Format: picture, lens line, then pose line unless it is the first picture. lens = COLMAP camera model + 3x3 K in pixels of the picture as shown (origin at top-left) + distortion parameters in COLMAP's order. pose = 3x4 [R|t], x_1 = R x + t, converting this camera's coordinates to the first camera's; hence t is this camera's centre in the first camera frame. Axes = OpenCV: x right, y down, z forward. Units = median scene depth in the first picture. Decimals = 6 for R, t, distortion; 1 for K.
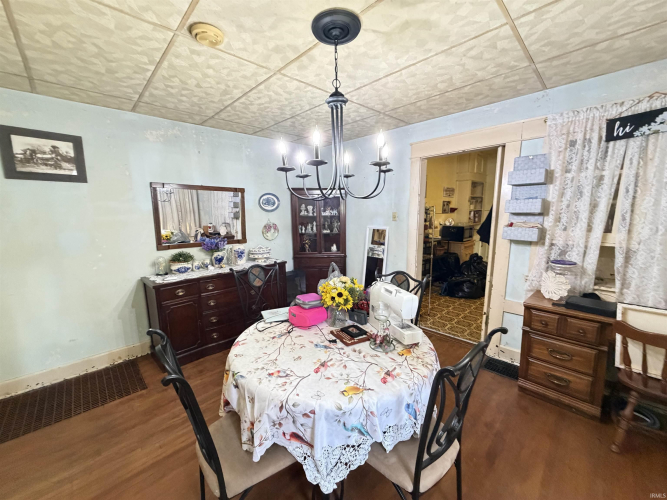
lens RADIAL K [[266.3, 0, 331.2], [0, 266.3, 249.4], [0, 0, 1]] dist [-0.000003, -0.000085]
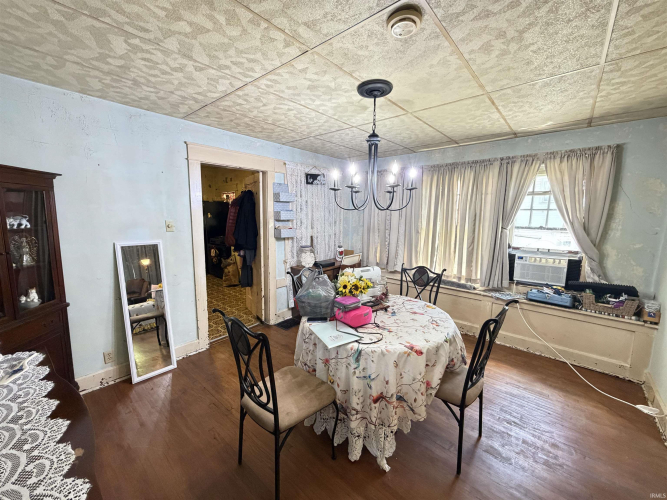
lens RADIAL K [[266.3, 0, 331.2], [0, 266.3, 249.4], [0, 0, 1]] dist [-0.000003, -0.000085]
pose [[-0.086304, -0.118020, 0.989254, -1.132522], [0.144694, 0.980945, 0.129652, -0.170141], [-0.985705, 0.154329, -0.067583, 1.133651]]
